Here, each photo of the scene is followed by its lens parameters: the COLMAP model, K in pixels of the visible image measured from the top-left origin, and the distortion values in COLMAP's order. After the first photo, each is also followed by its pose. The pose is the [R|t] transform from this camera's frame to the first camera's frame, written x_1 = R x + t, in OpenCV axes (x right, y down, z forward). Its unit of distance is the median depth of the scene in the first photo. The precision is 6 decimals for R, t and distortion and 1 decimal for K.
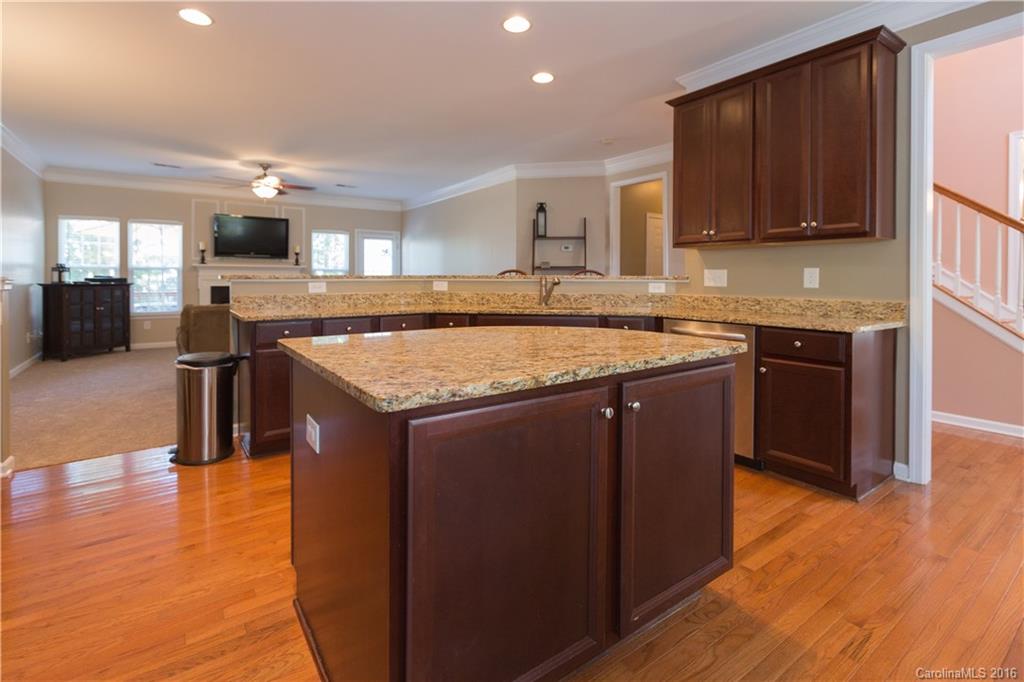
lens RADIAL K [[470.9, 0, 469.7], [0, 470.9, 285.3], [0, 0, 1]] dist [0.003853, -0.000239]
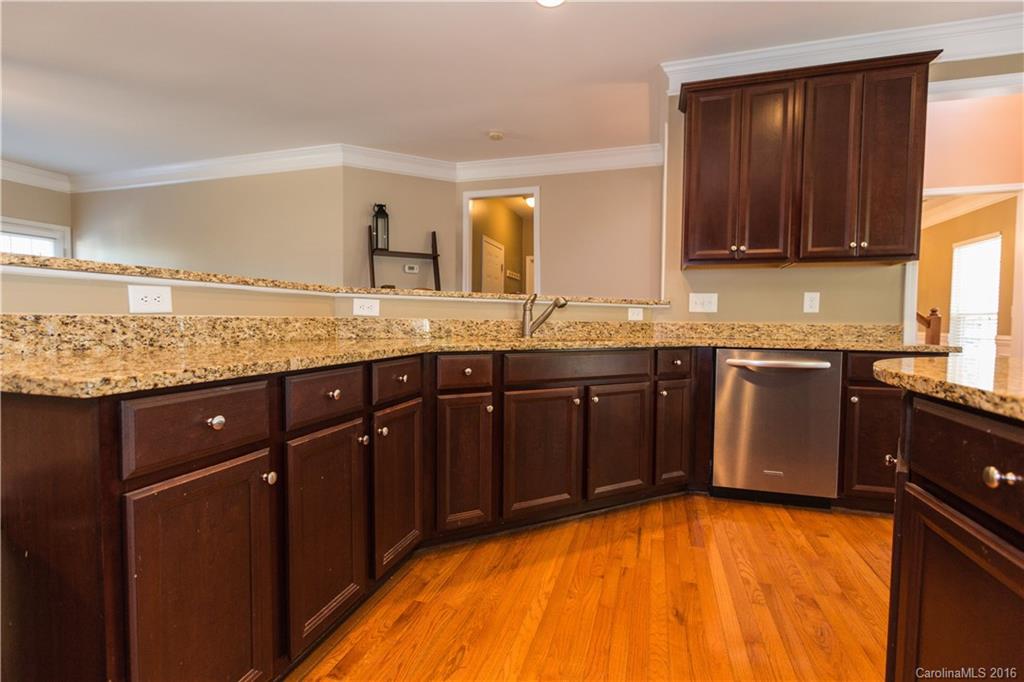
lens RADIAL K [[470.9, 0, 477.8], [0, 470.9, 361.0], [0, 0, 1]] dist [0.003853, -0.000239]
pose [[0.776872, -0.045913, 0.627982, -0.325765], [-0.001207, 0.997228, 0.074401, 0.024674], [-0.629657, -0.058558, 0.774663, 0.487122]]
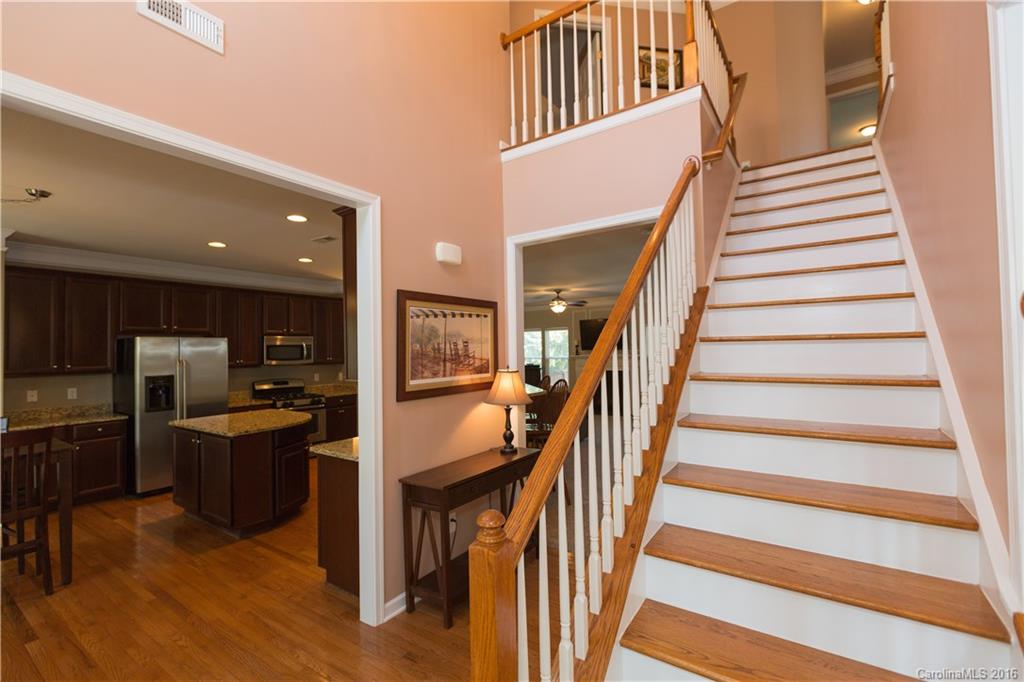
lens RADIAL K [[445.4, 0, 513.4], [0, 445.4, 340.1], [0, 0, 1]] dist [0.013289, -0.002082]
pose [[0.366703, -0.030997, -0.929822, 1.287305], [0.010139, 0.999519, -0.029321, -0.104852], [0.930283, 0.001325, 0.366841, 0.603992]]
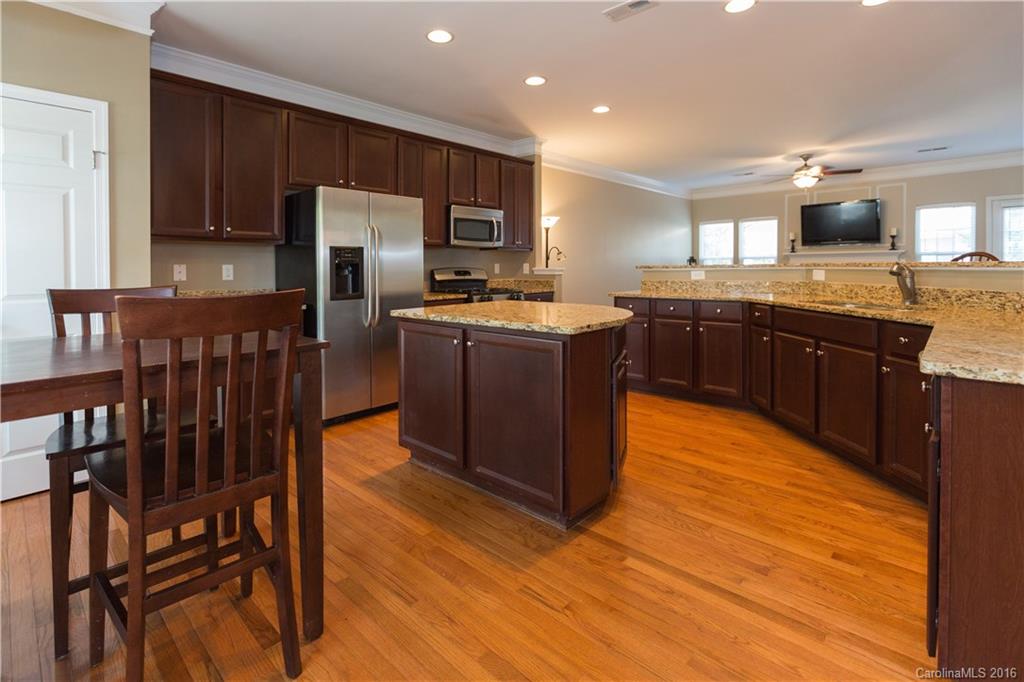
lens RADIAL K [[470.9, 0, 530.8], [0, 470.9, 267.0], [0, 0, 1]] dist [0.003853, -0.000239]
pose [[0.252461, -0.004897, -0.967595, 0.685795], [-0.001916, 0.999983, -0.005560, -0.008209], [0.967605, 0.003257, 0.252447, 0.249979]]
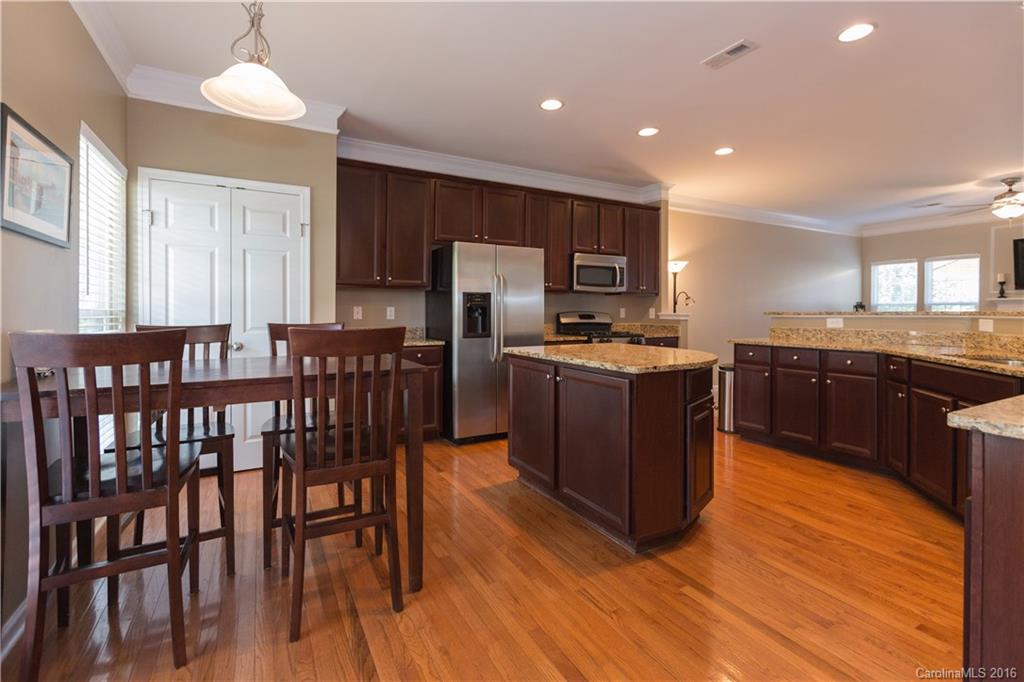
lens RADIAL K [[470.9, 0, 532.0], [0, 470.9, 308.6], [0, 0, 1]] dist [0.003853, -0.000239]
pose [[-0.064089, -0.008223, -0.997910, 0.765377], [-0.014477, 0.999868, -0.007309, -0.009581], [0.997839, 0.013978, -0.064199, 0.326801]]
